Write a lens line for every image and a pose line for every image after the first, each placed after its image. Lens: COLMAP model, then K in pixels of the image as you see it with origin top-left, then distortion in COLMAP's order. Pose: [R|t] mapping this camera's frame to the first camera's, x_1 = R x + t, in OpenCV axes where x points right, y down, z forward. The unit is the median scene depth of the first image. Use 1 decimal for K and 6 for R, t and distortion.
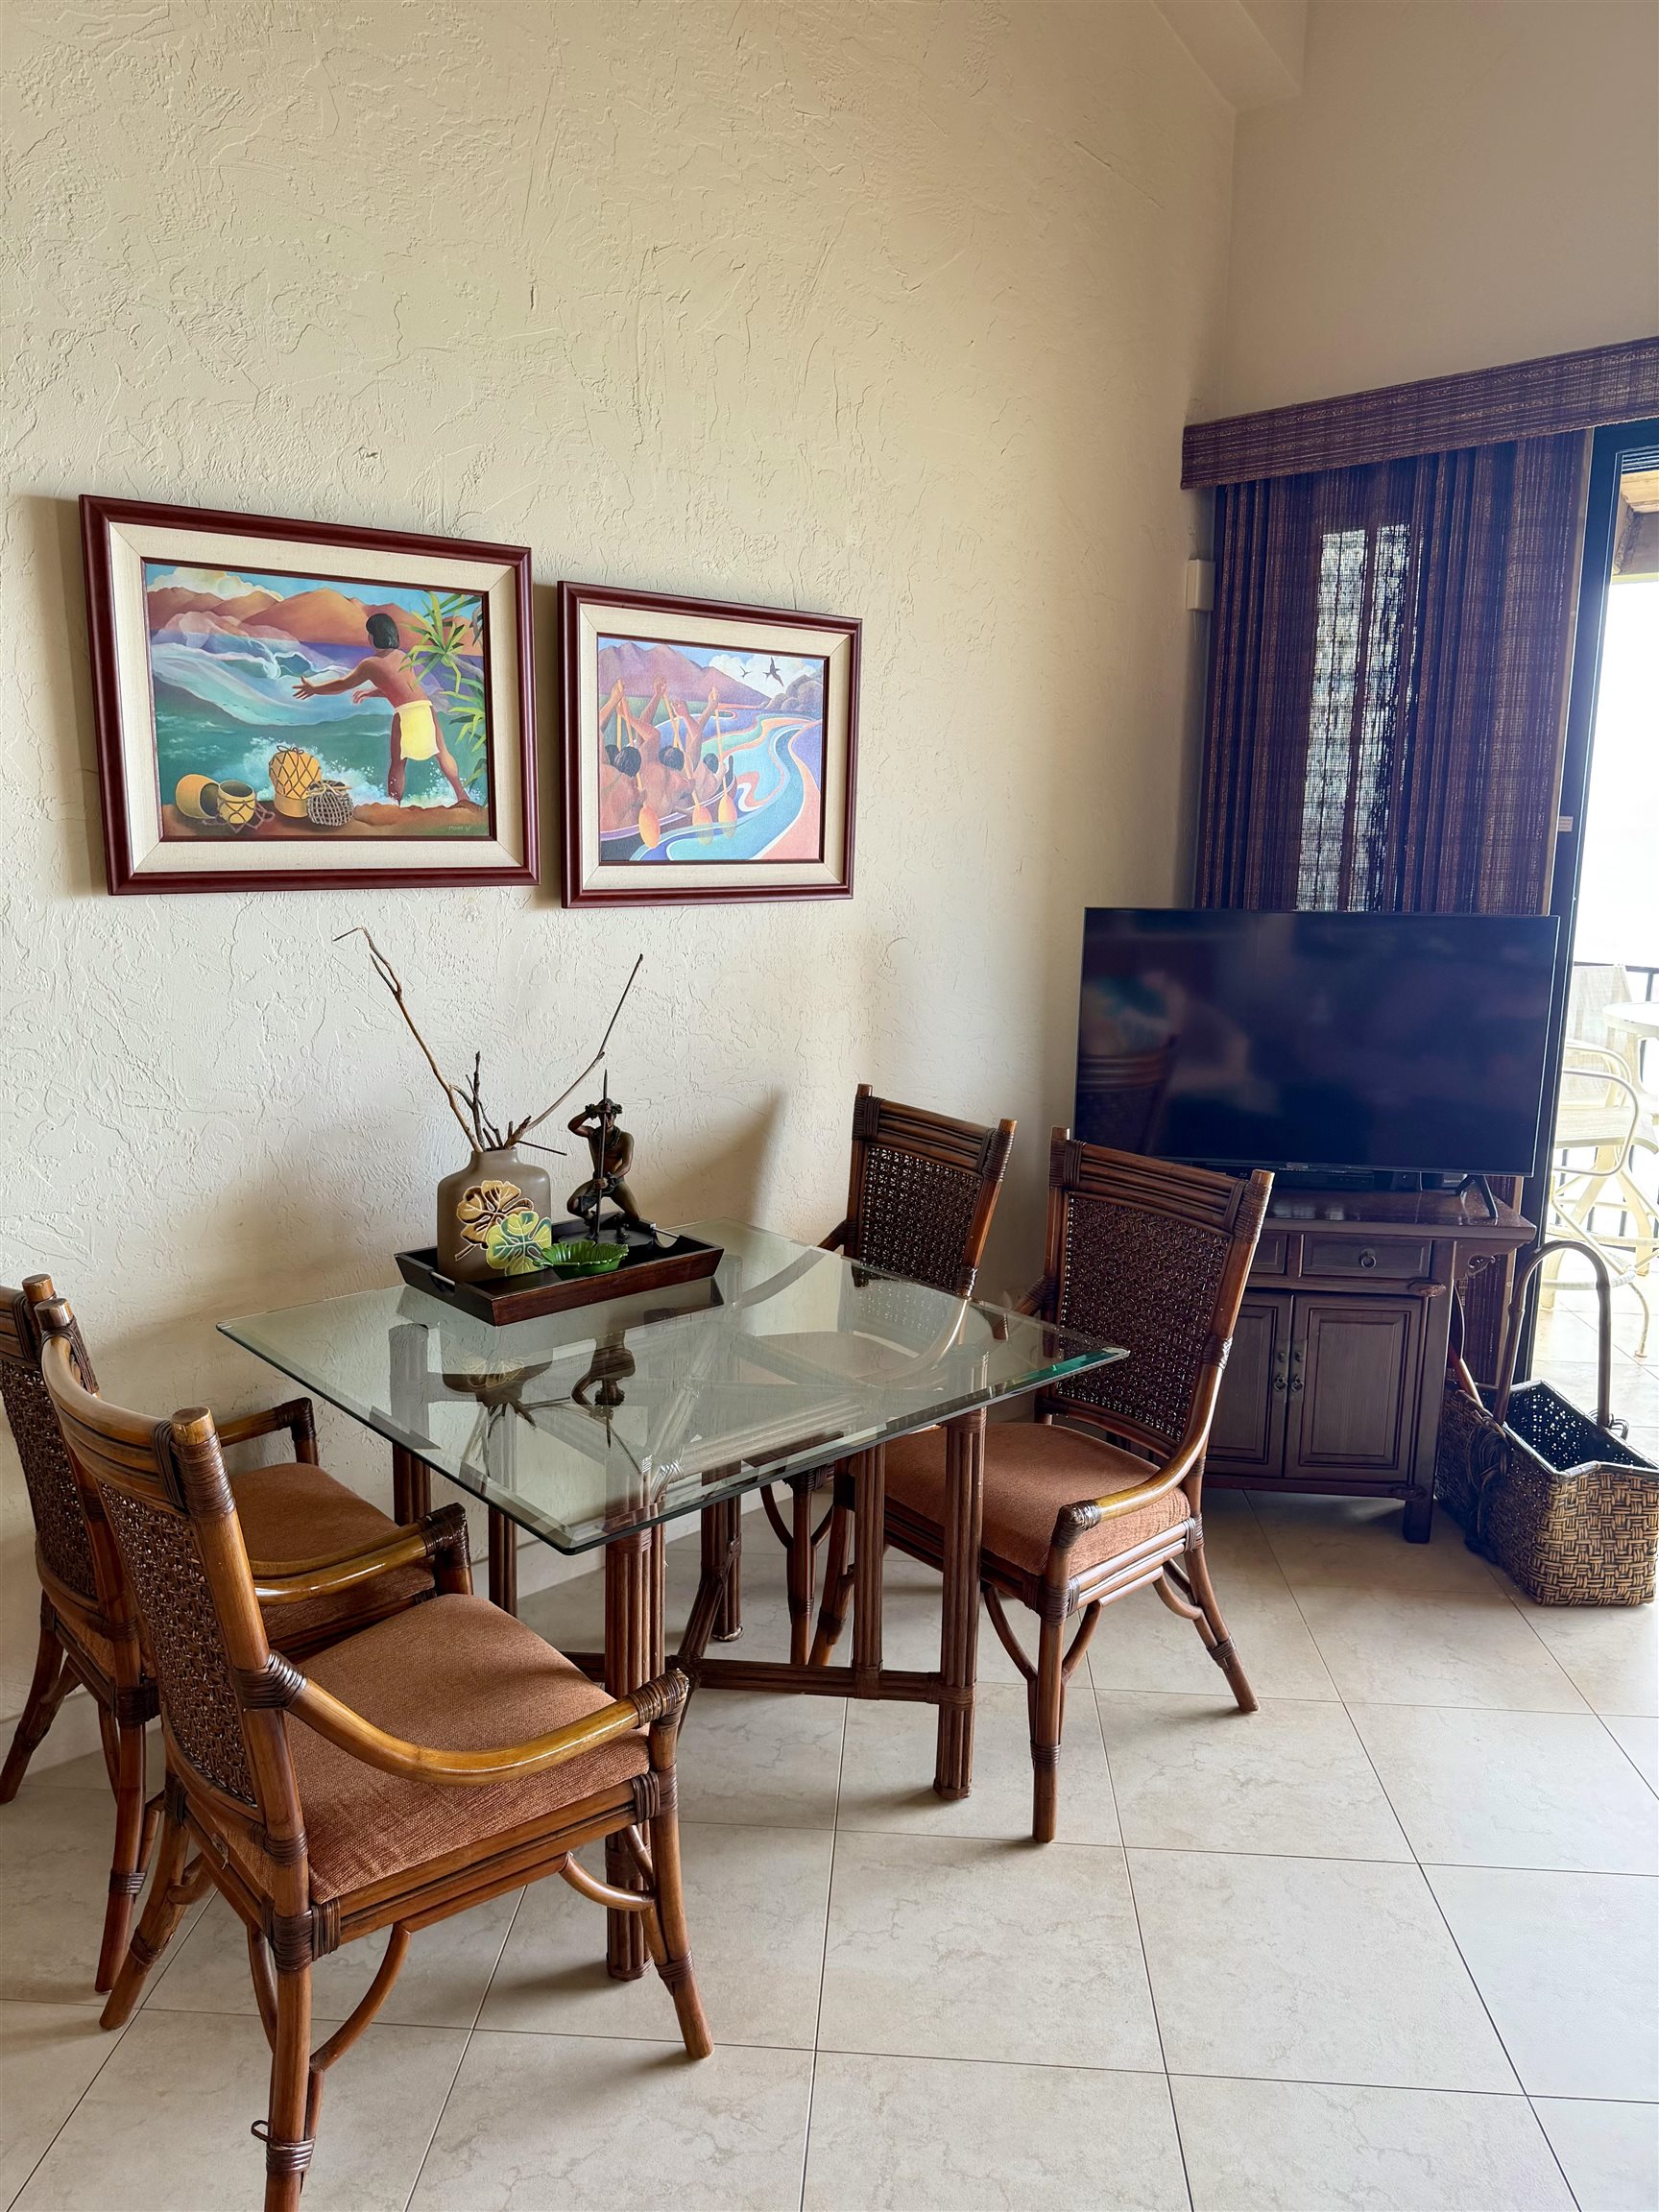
lens RADIAL K [[1547.2, 0, 822.7], [0, 1547.2, 1121.2], [0, 0, 1]] dist [0.047293, -0.071411]
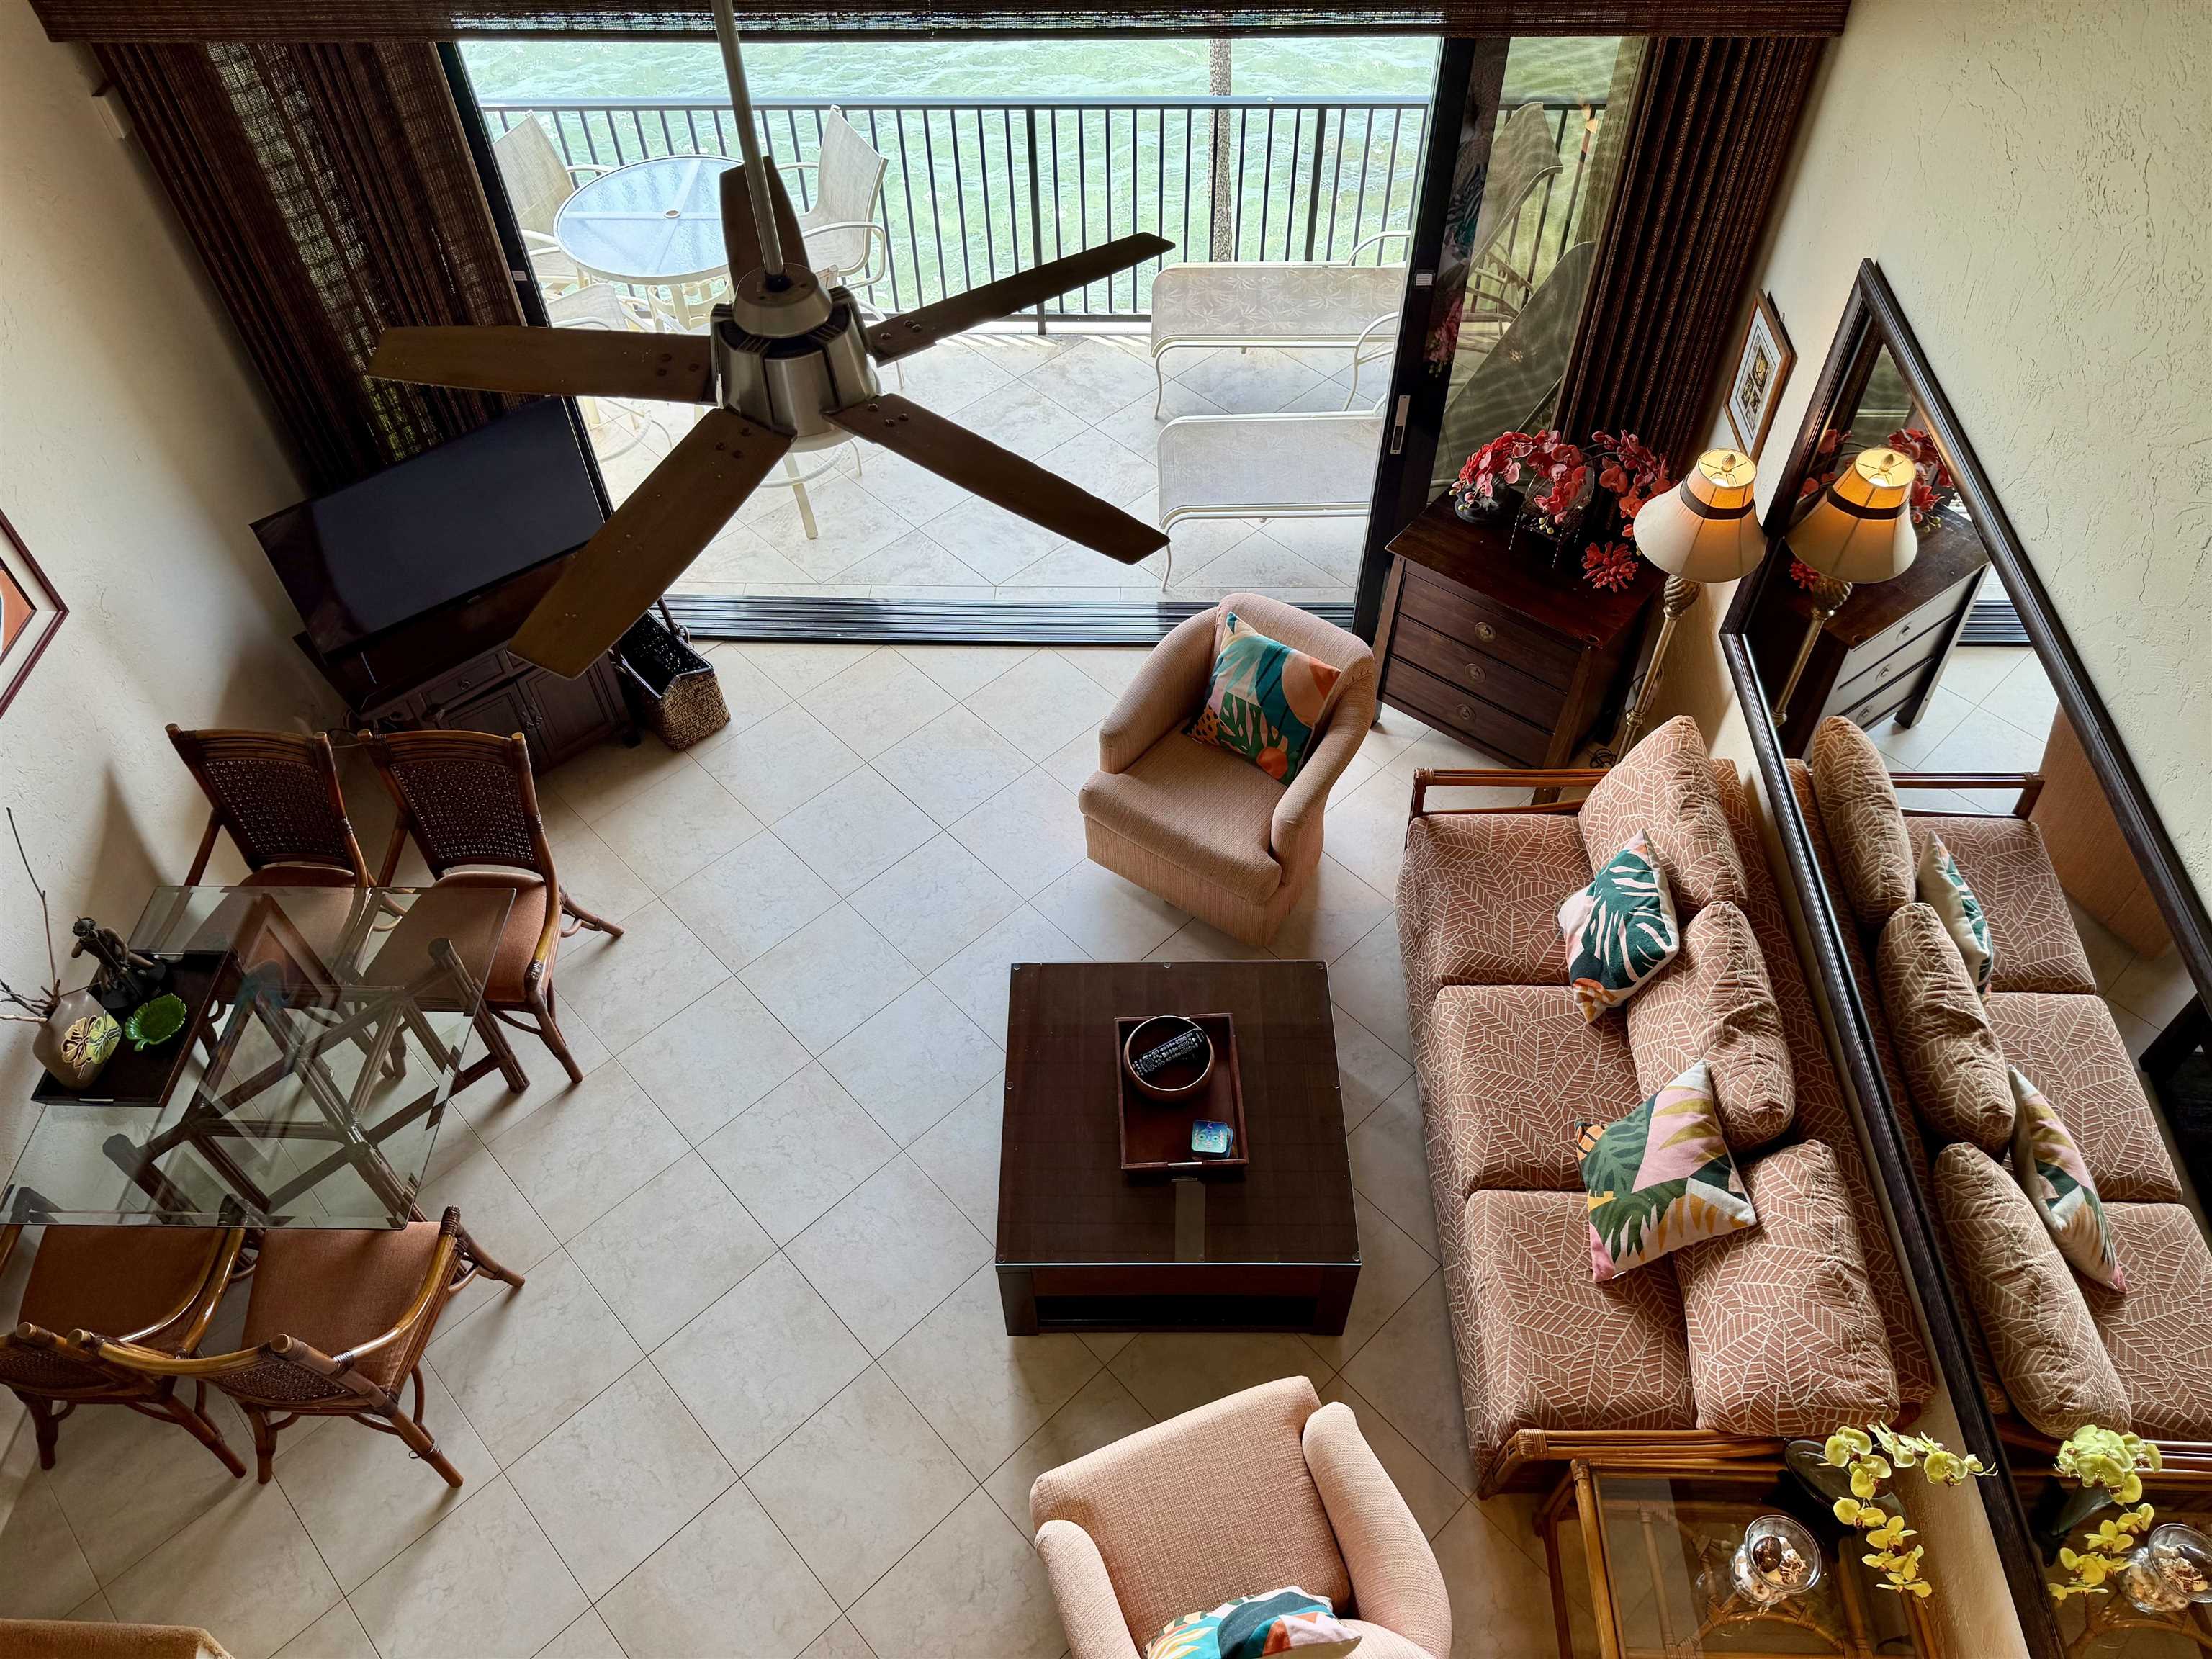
lens RADIAL K [[1547.2, 0, 1094.1], [0, 1547.2, 834.6], [0, 0, 1]] dist [0.047293, -0.071411]
pose [[0.682191, -0.582838, 0.441492, -0.099985], [0.169340, 0.713338, 0.680054, -0.961947], [-0.711294, -0.389165, 0.585331, -0.496681]]
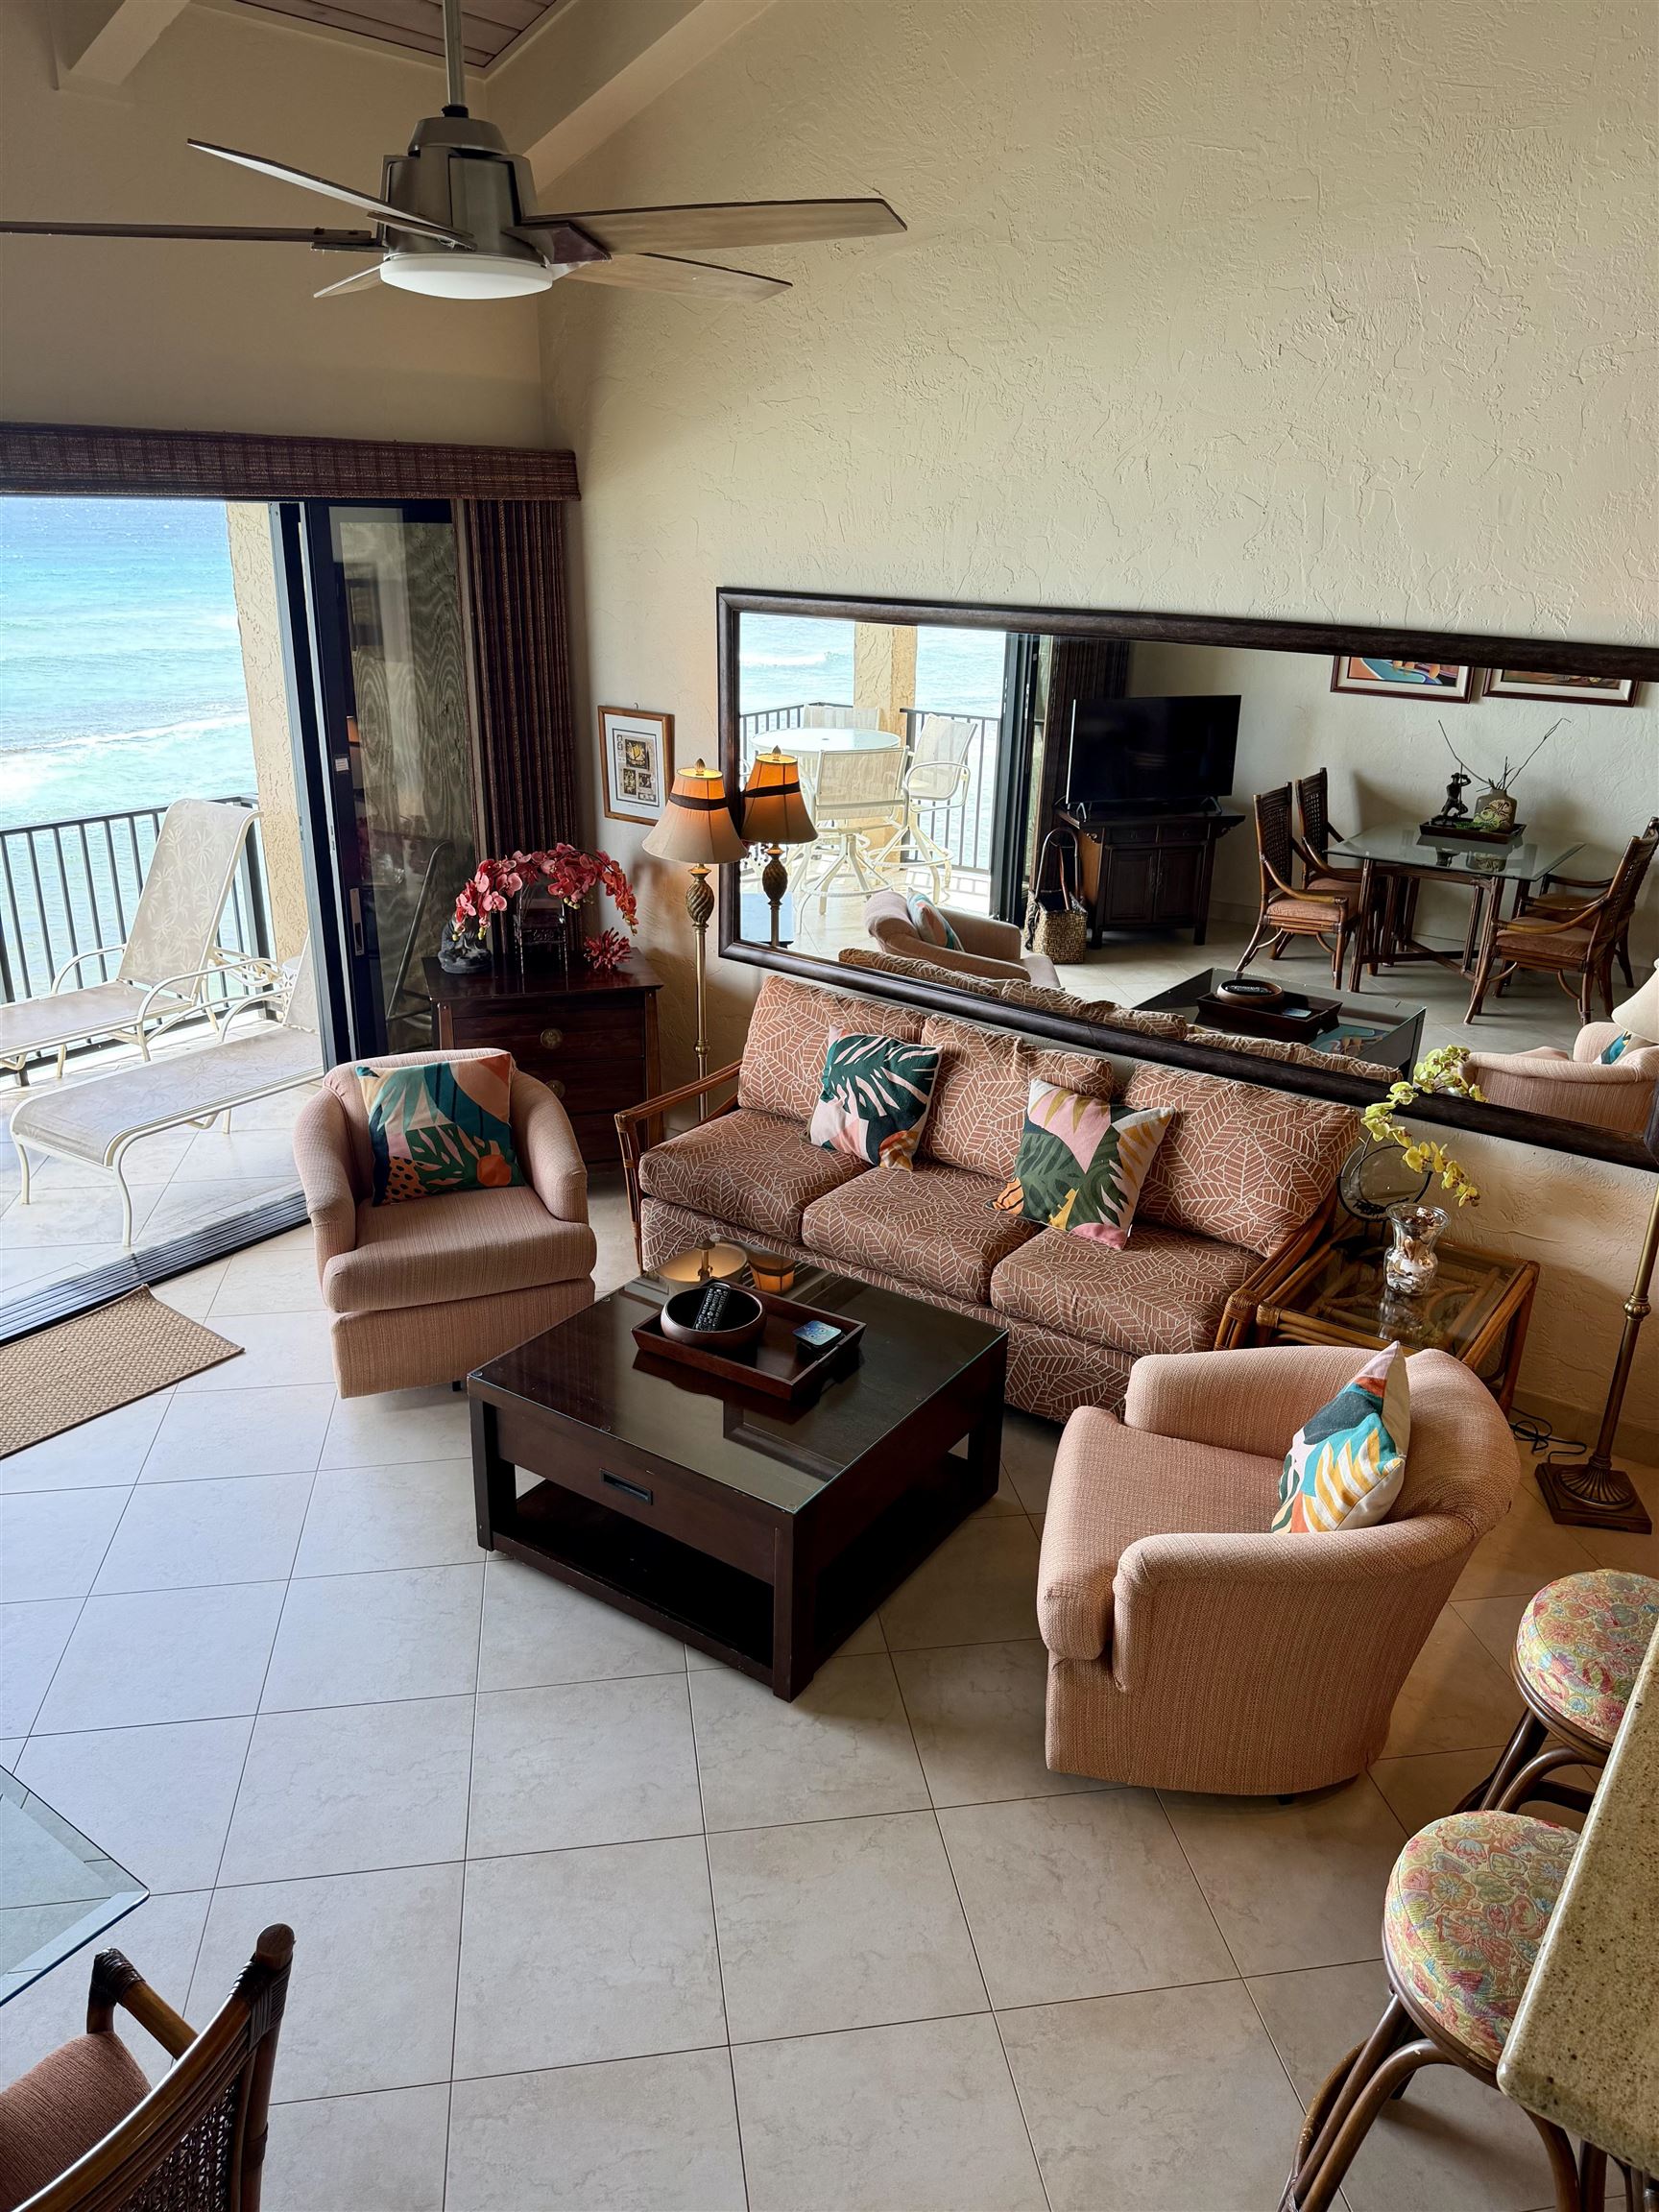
lens RADIAL K [[1547.2, 0, 855.5], [0, 1547.2, 1113.8], [0, 0, 1]] dist [0.047293, -0.071411]
pose [[-0.242993, -0.362363, 0.899804, -0.726448], [0.162654, 0.899252, 0.406065, -0.399724], [-0.956294, 0.245028, -0.159572, 0.371259]]
